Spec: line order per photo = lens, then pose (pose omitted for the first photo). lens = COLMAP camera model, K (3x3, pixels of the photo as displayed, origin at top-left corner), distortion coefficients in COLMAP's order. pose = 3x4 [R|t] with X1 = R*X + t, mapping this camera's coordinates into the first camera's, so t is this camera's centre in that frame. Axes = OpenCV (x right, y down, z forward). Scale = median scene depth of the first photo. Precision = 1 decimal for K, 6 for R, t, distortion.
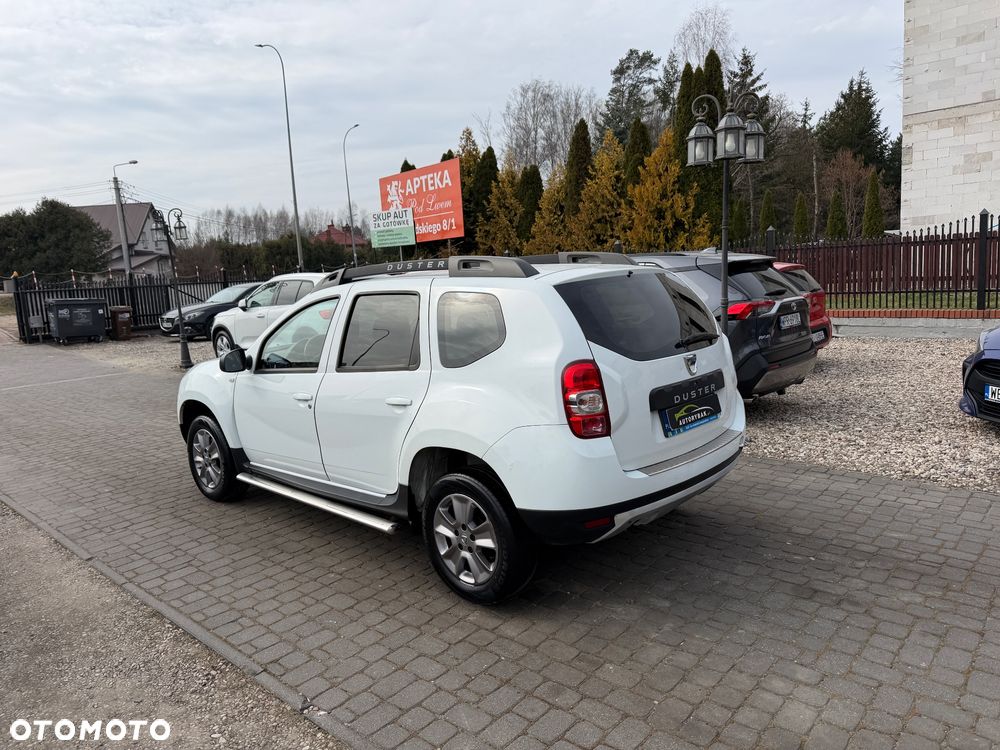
lens RADIAL K [[706.3, 0, 500.5], [0, 706.3, 372.4], [0, 0, 1]] dist [0.020697, -0.029476]
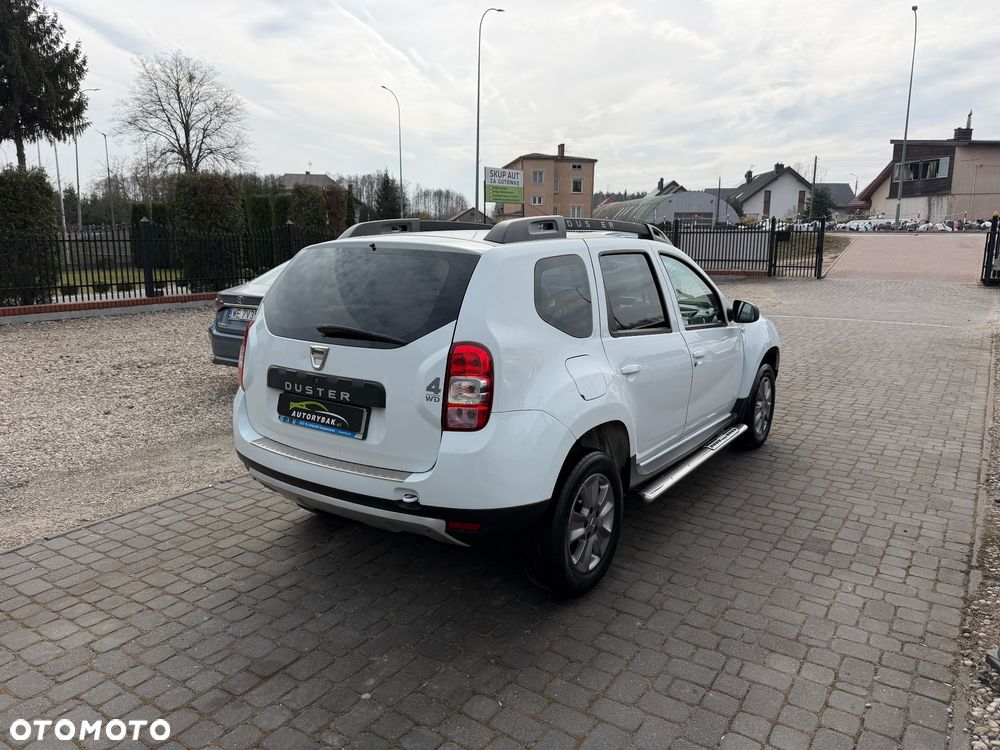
lens RADIAL K [[706.3, 0, 504.4], [0, 706.3, 376.6], [0, 0, 1]] dist [0.020697, -0.029476]
pose [[0.132947, 0.246434, -0.959998, 0.926798], [-0.151652, 0.962248, 0.226009, -0.177865], [0.979452, 0.115539, 0.165300, 0.890642]]
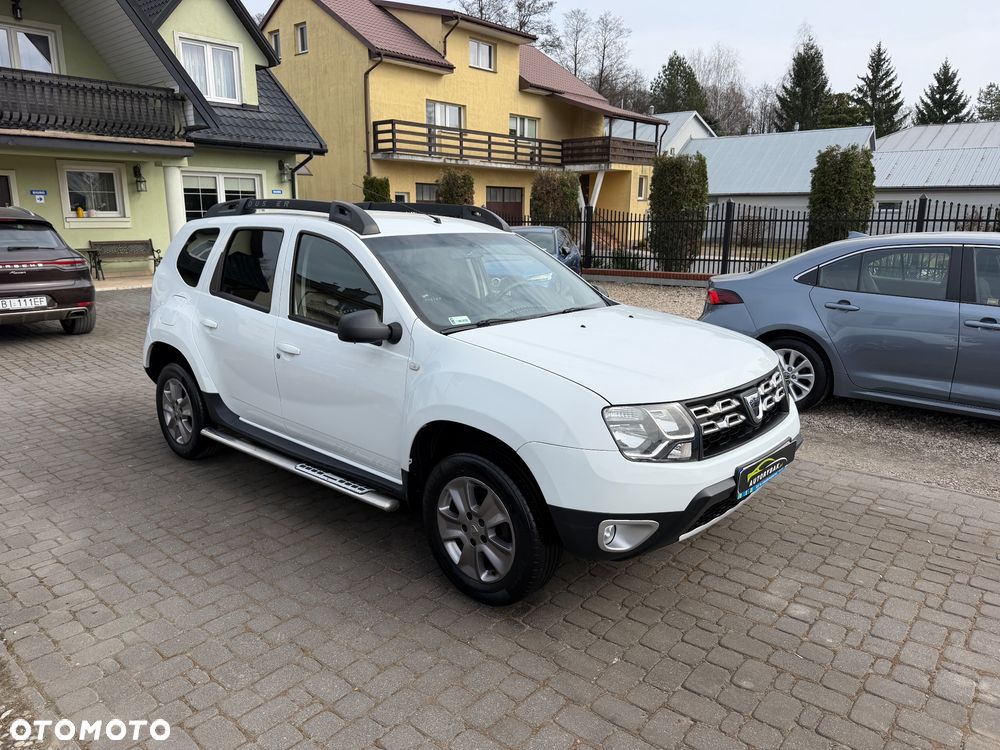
lens RADIAL K [[706.3, 0, 492.0], [0, 706.3, 376.9], [0, 0, 1]] dist [0.020697, -0.029476]
pose [[-0.998380, 0.056109, 0.009444, -0.267083], [0.055715, 0.930375, 0.362350, -0.298488], [0.011545, 0.362290, -0.931994, 2.164897]]
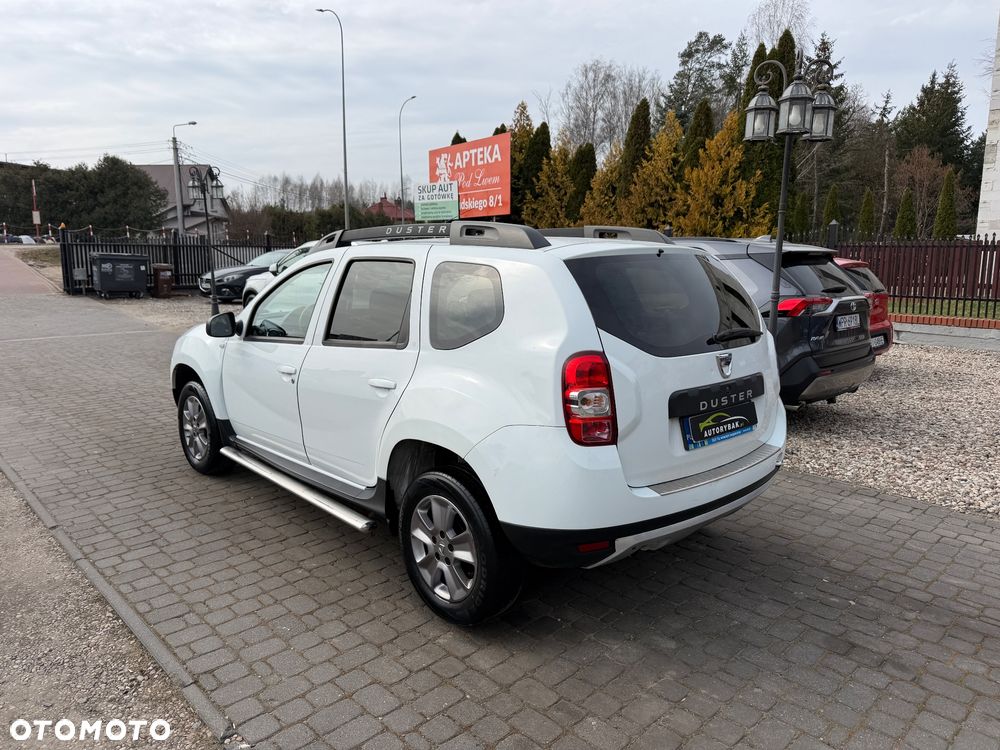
lens RADIAL K [[706.3, 0, 497.4], [0, 706.3, 375.3], [0, 0, 1]] dist [0.020697, -0.029476]
pose [[0.995468, 0.071216, -0.063017, 0.046069], [-0.069311, 0.997085, 0.031912, -0.005995], [0.065106, -0.027399, 0.997502, 0.120238]]
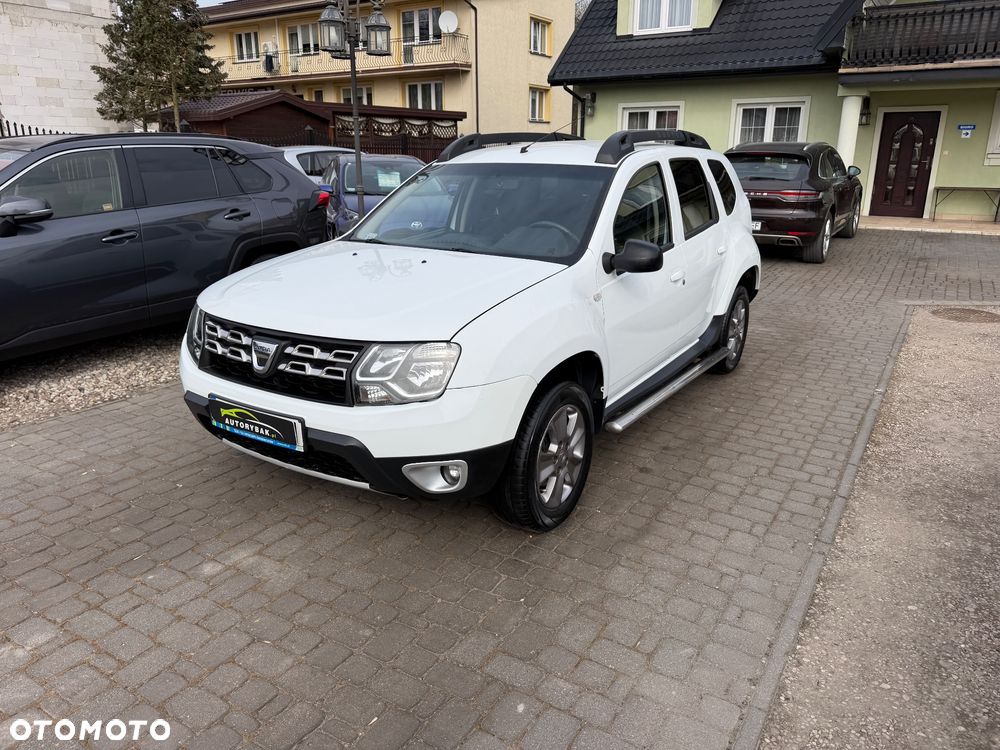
lens RADIAL K [[706.3, 0, 494.4], [0, 706.3, 369.0], [0, 0, 1]] dist [0.020697, -0.029476]
pose [[-0.168029, -0.236561, 0.956977, -1.169508], [0.149483, 0.953439, 0.261933, -0.126750], [-0.974382, 0.187065, -0.124843, 1.401362]]
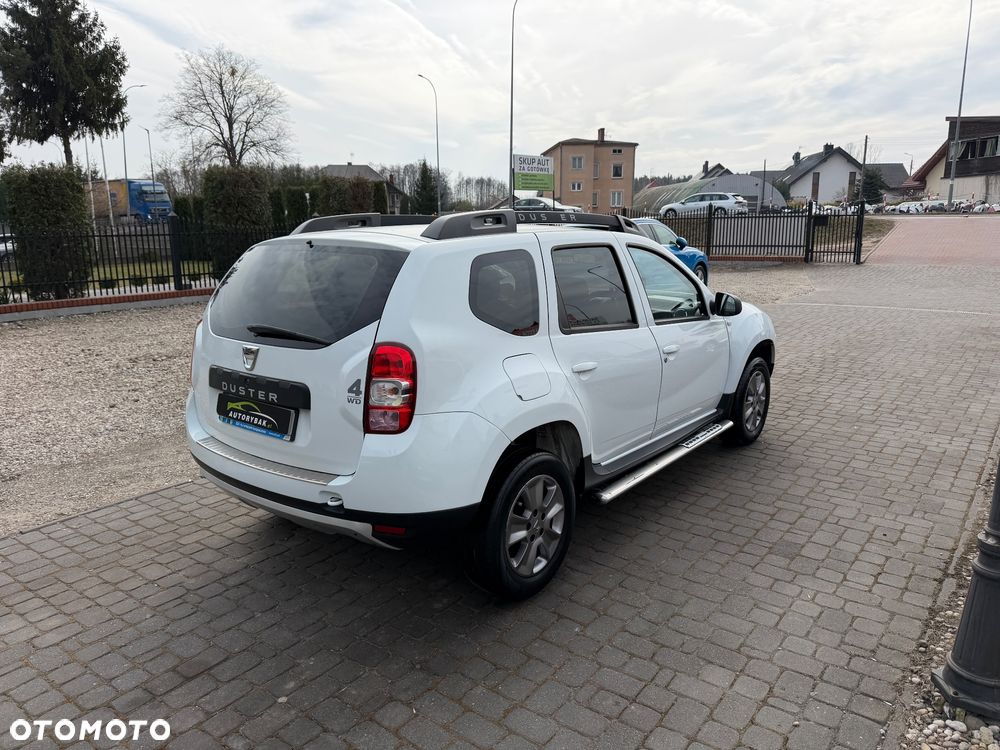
lens RADIAL K [[706.3, 0, 504.6], [0, 706.3, 383.5], [0, 0, 1]] dist [0.020697, -0.029476]
pose [[0.075108, 0.271213, -0.959585, 0.916743], [-0.134798, 0.956231, 0.259714, -0.199587], [0.988022, 0.109844, 0.108379, 0.998143]]
